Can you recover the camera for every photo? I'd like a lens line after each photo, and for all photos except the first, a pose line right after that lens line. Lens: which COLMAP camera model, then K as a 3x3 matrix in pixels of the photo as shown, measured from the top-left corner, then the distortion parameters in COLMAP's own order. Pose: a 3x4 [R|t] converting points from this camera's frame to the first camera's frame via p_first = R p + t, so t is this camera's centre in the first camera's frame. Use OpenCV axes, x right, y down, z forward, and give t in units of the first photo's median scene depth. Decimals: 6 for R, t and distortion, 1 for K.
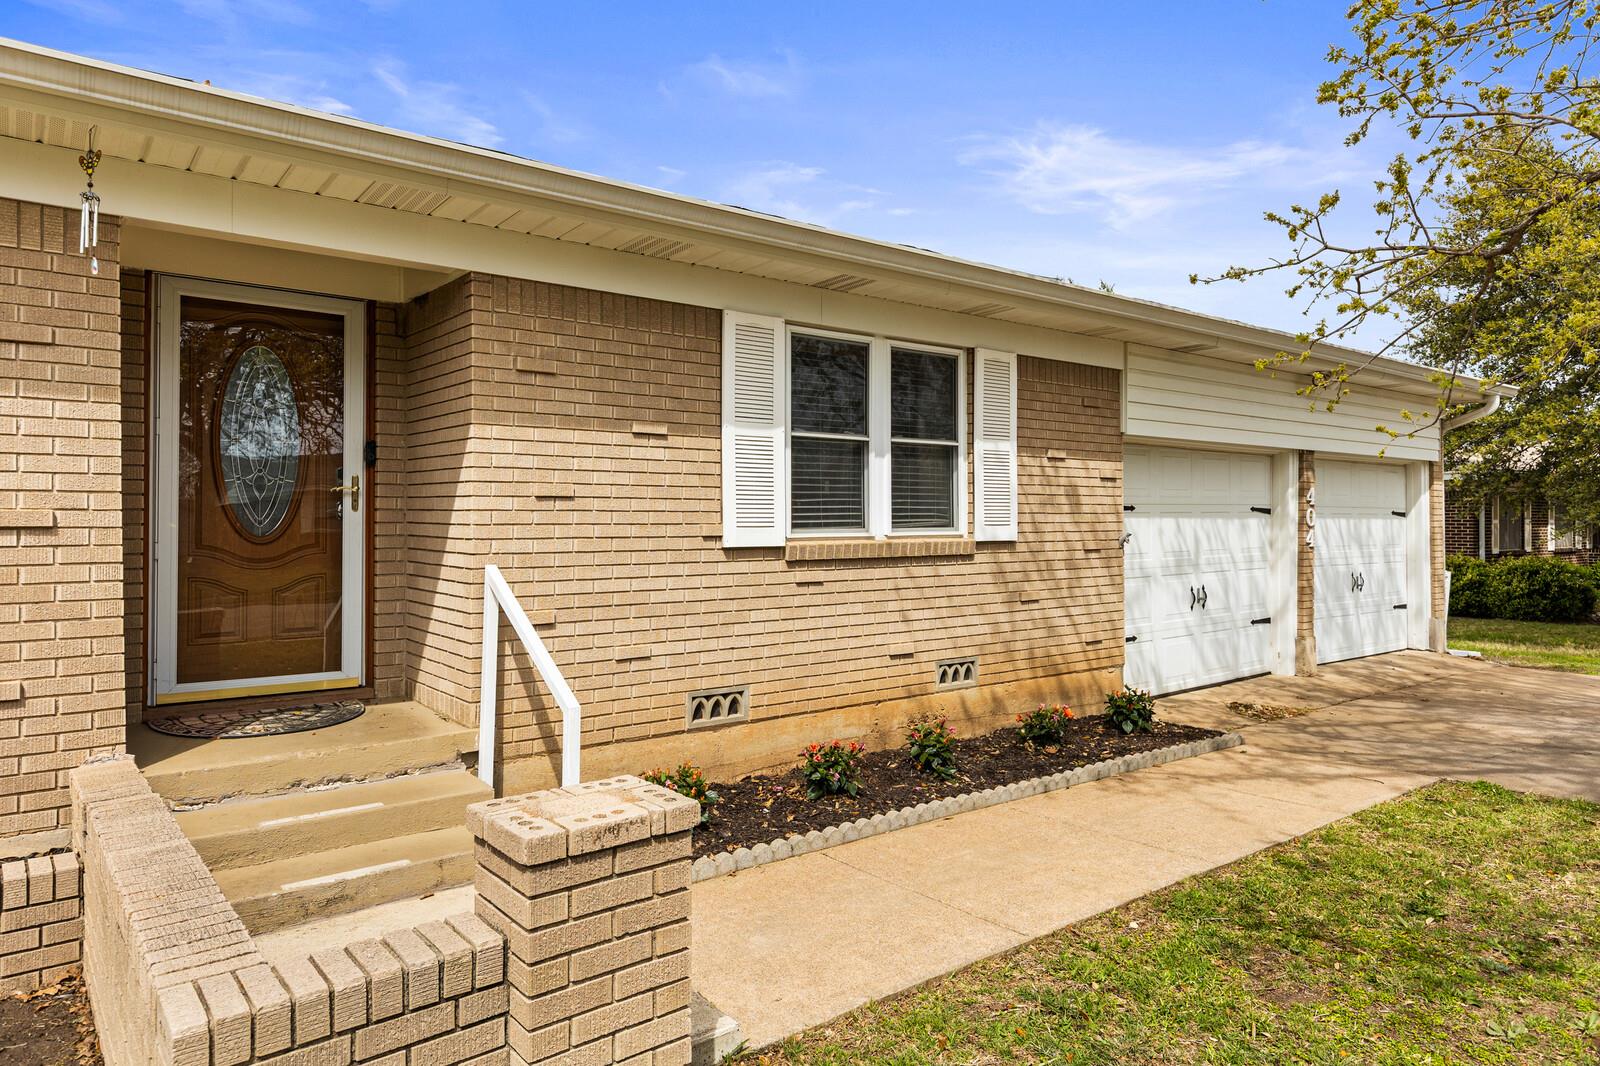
lens RADIAL K [[1003.5, 0, 786.4], [0, 1003.5, 515.9], [0, 0, 1]] dist [-0.000562, 0.000231]
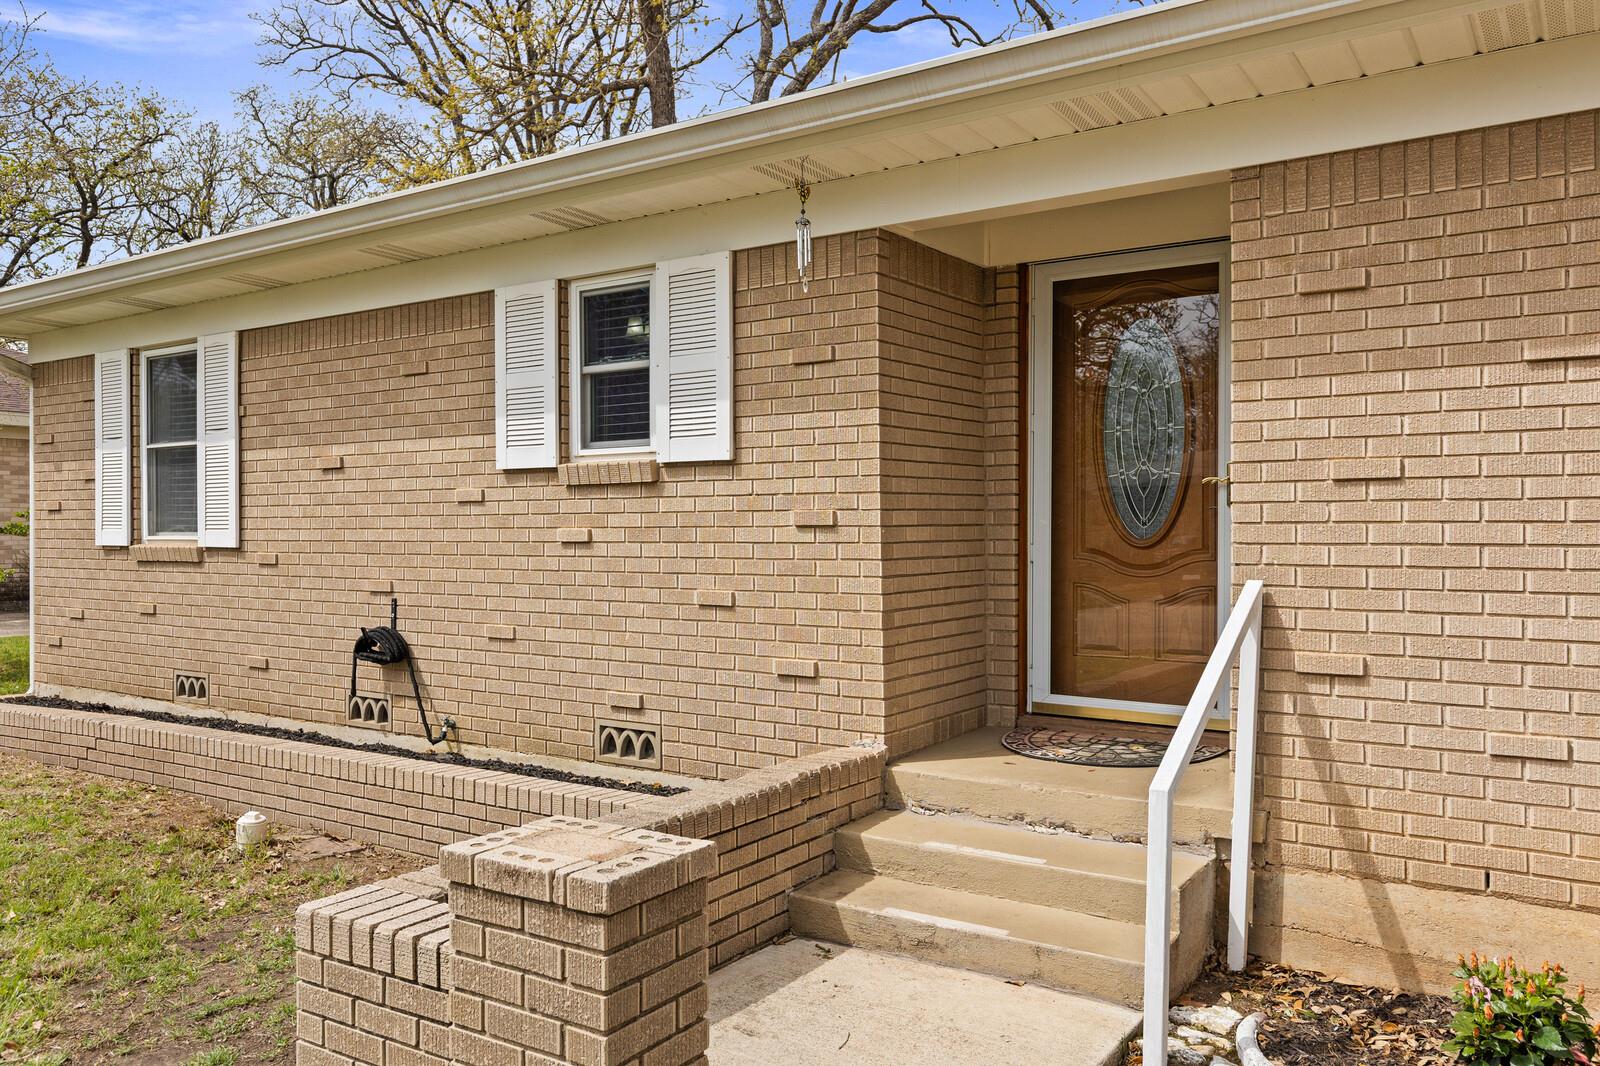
lens RADIAL K [[1200.1, 0, 804.9], [0, 1200.1, 528.0], [0, 0, 1]] dist [0.007342, -0.002021]
pose [[0.307162, -0.002592, -0.951654, 0.308720], [0.003237, 0.999993, -0.001678, 0.009668], [0.951652, -0.002565, 0.307168, 0.334849]]
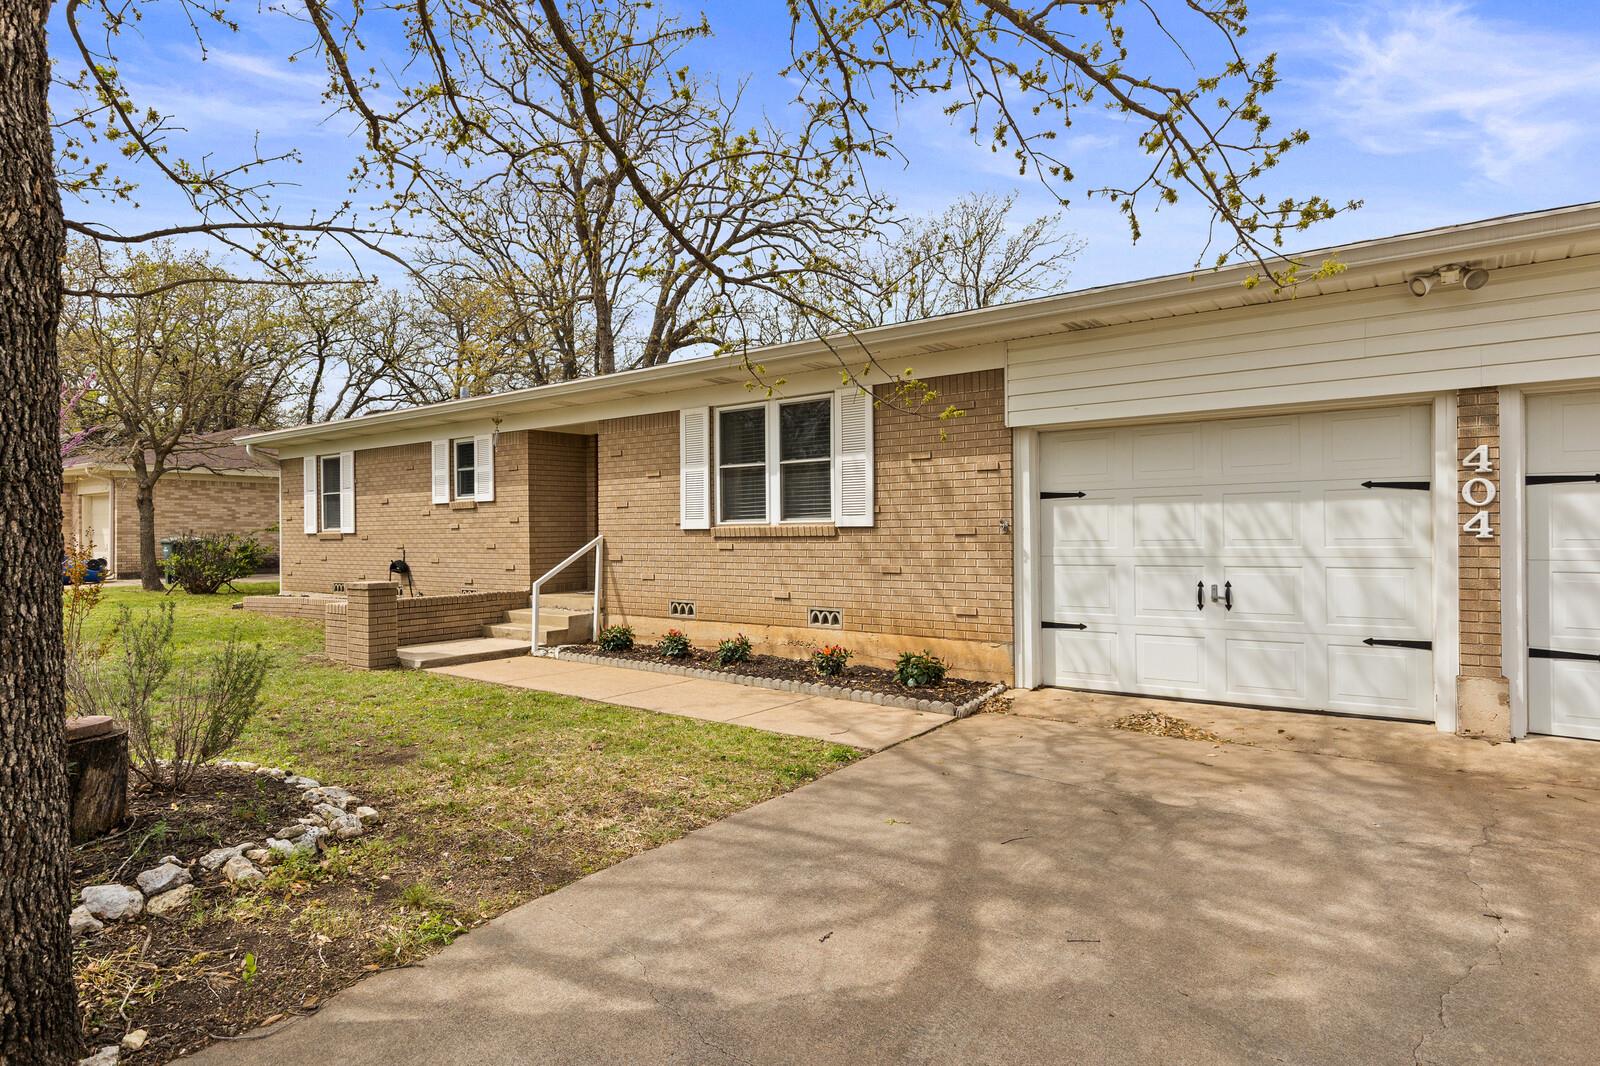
lens RADIAL K [[866.6, 0, 805.2], [0, 866.6, 526.2], [0, 0, 1]] dist [-0.001145, 0.001203]
pose [[0.268276, -0.009104, -0.963299, 1.473504], [0.011065, 0.999919, -0.006369, 0.034490], [0.963279, -0.008950, 0.268354, 0.686087]]
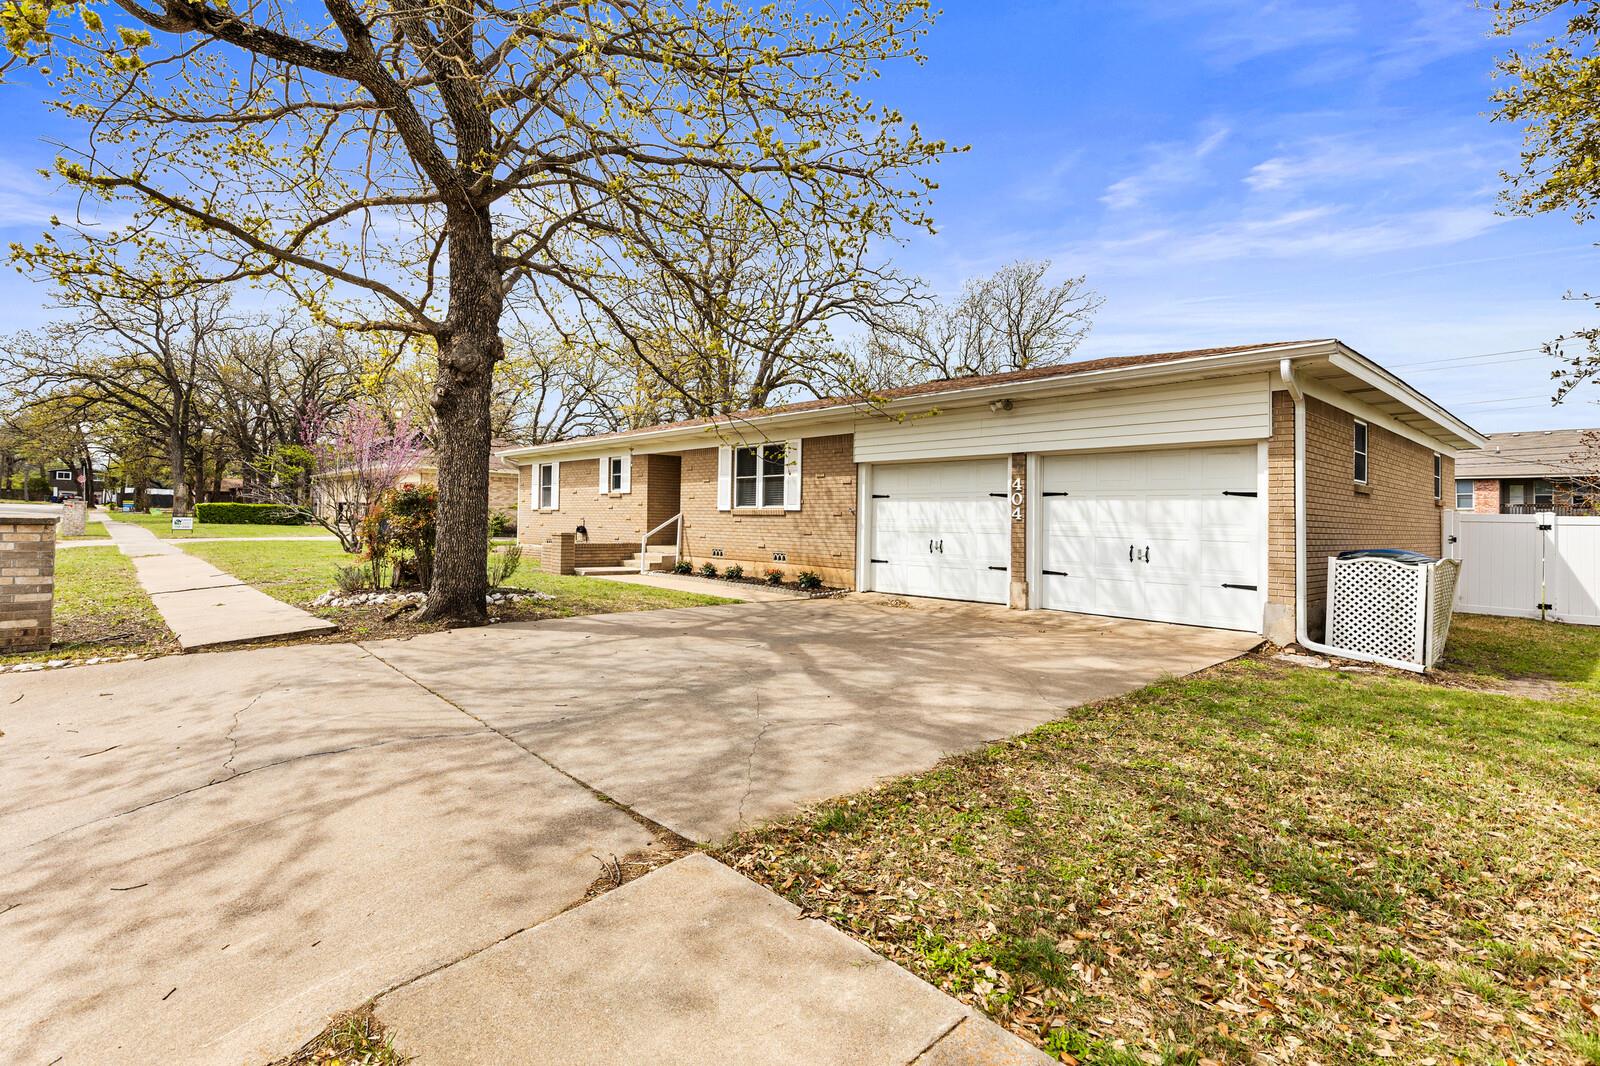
lens RADIAL K [[756.7, 0, 803.6], [0, 756.7, 512.2], [0, 0, 1]] dist [0.006590, 0.001352]
pose [[0.096777, -0.011141, -0.995244, 2.467736], [-0.017377, 0.999766, -0.012882, 0.061594], [0.995154, 0.018541, 0.096561, 0.925947]]
